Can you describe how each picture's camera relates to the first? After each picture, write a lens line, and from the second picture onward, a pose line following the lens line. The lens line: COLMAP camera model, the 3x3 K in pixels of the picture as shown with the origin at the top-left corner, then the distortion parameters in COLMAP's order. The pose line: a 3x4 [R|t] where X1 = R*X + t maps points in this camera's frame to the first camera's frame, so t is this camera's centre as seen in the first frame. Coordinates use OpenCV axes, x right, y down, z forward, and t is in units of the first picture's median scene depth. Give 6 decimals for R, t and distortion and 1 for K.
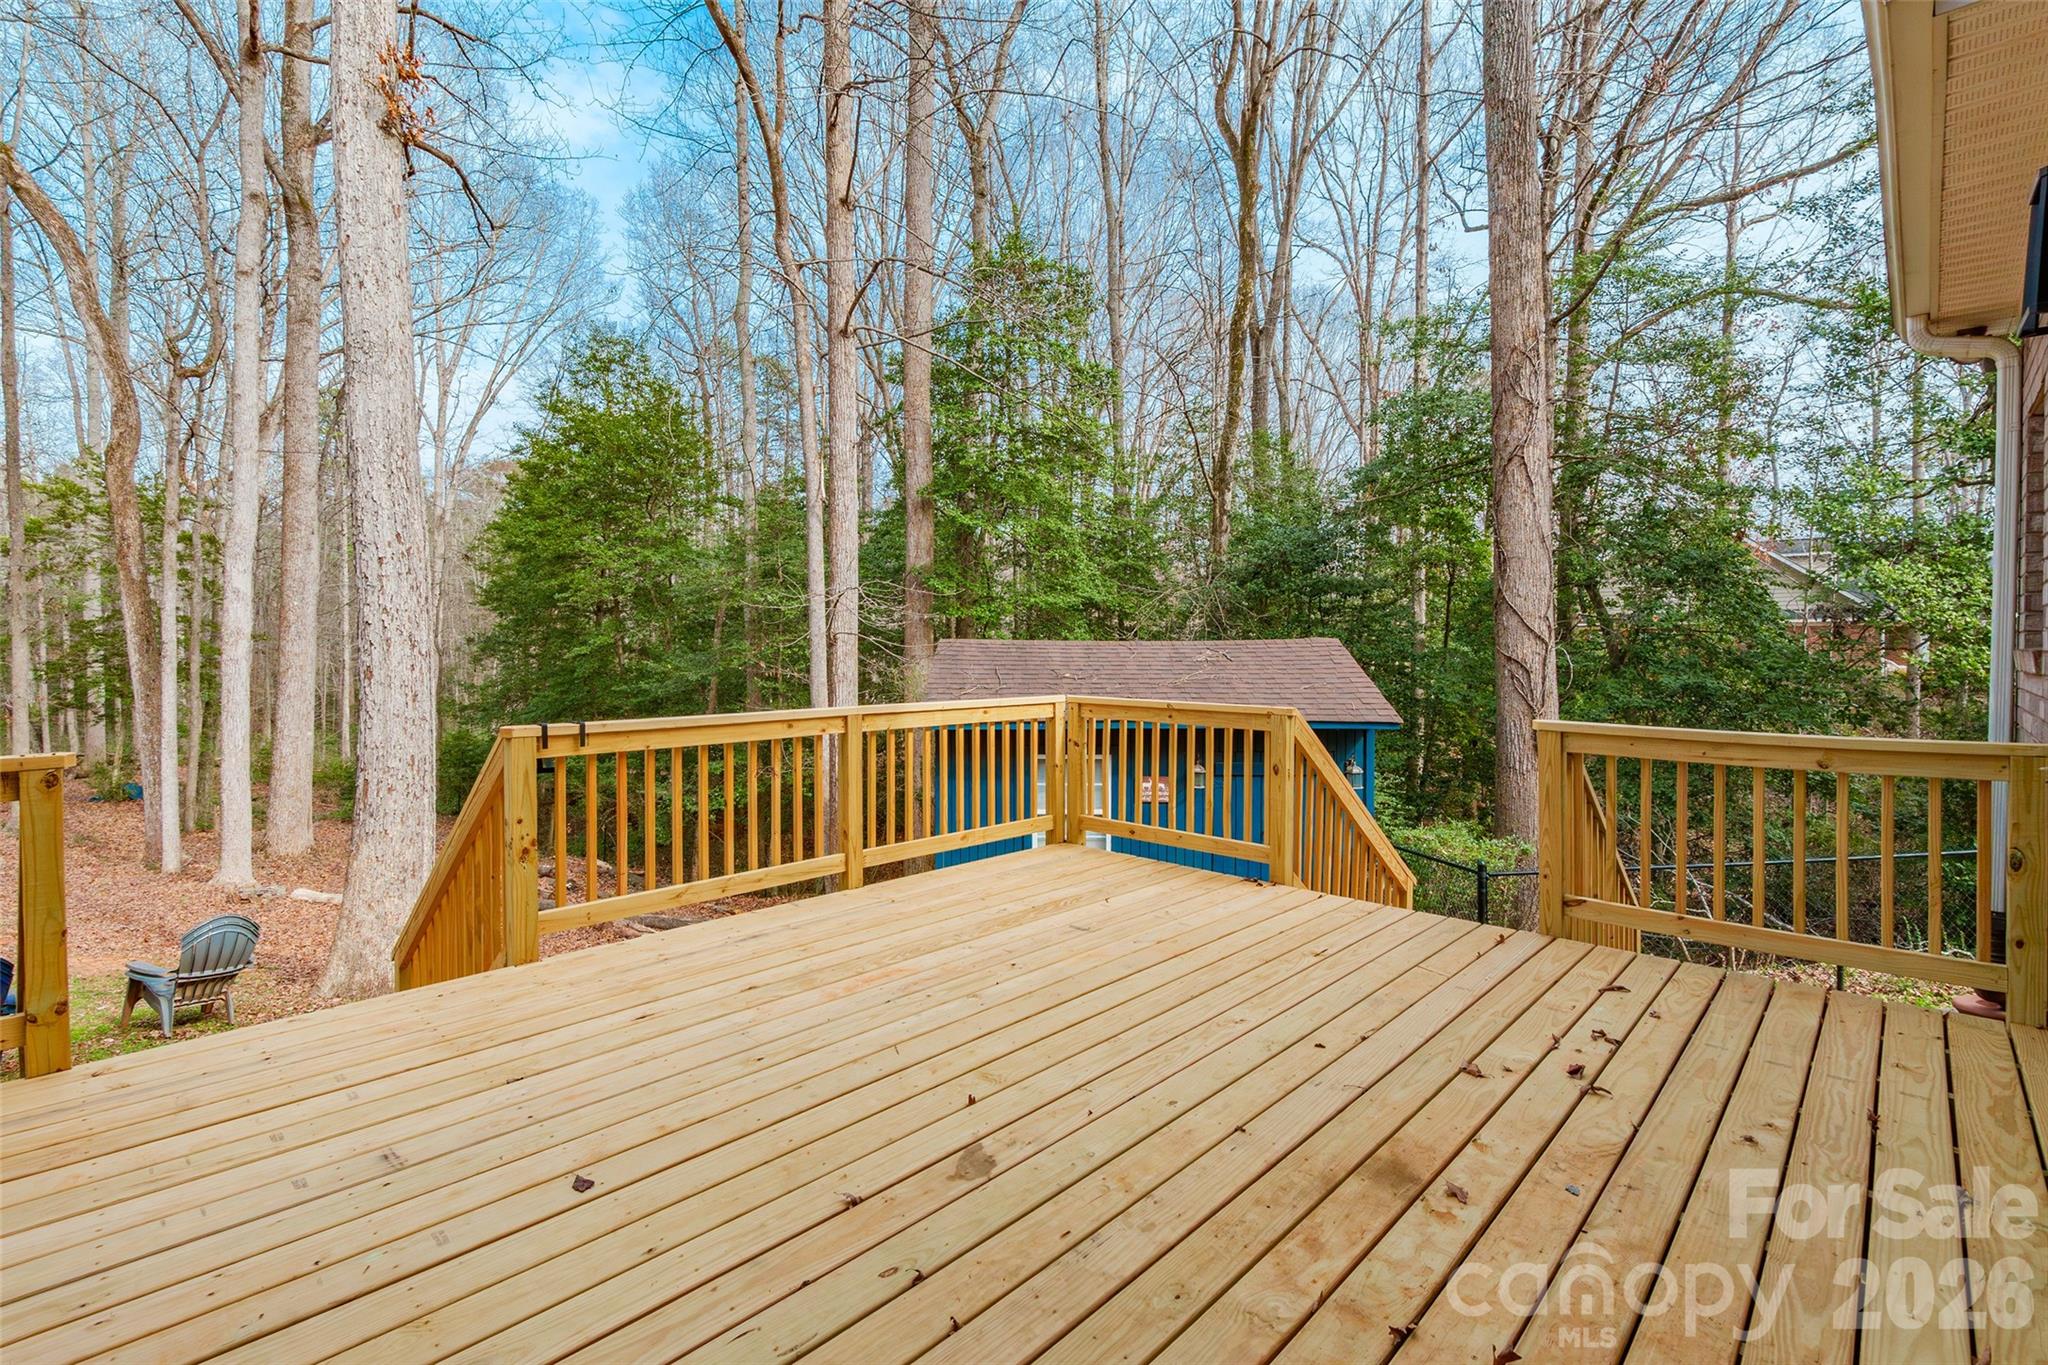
lens RADIAL K [[964.8, 0, 1023.1], [0, 964.8, 650.8], [0, 0, 1]] dist [-0.012190, -0.000132]
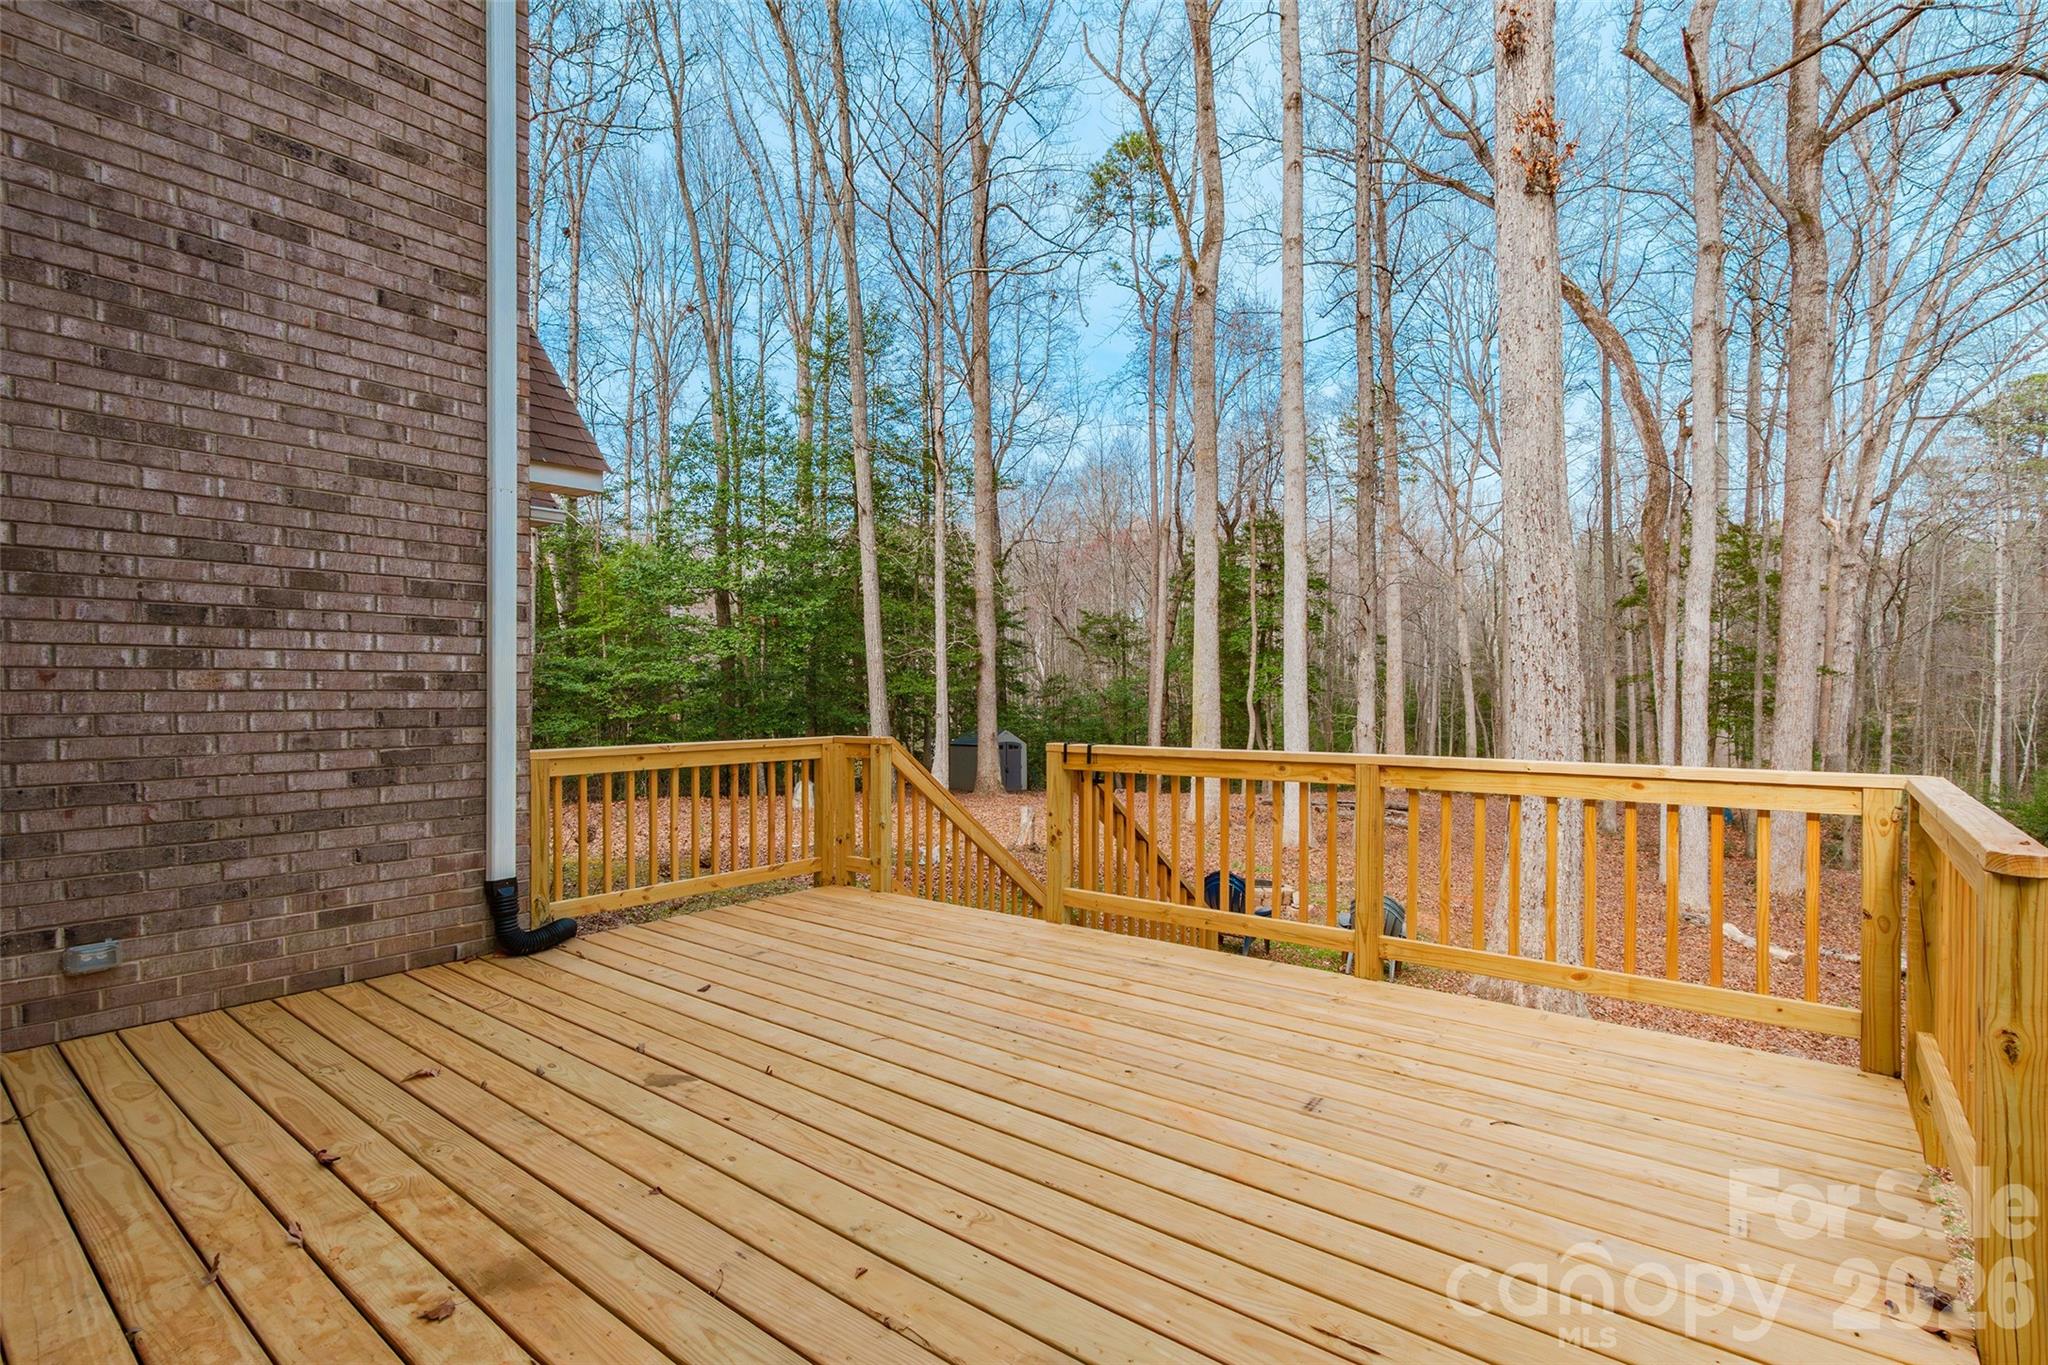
lens RADIAL K [[953.1, 0, 1024.0], [0, 953.1, 682.5], [0, 0, 1]] dist [-0.005552, -0.000444]
pose [[0.081992, -0.005231, -0.996619, 0.948101], [0.002040, 0.999985, -0.005081, 0.001326], [0.996631, -0.001617, 0.082001, 1.022411]]
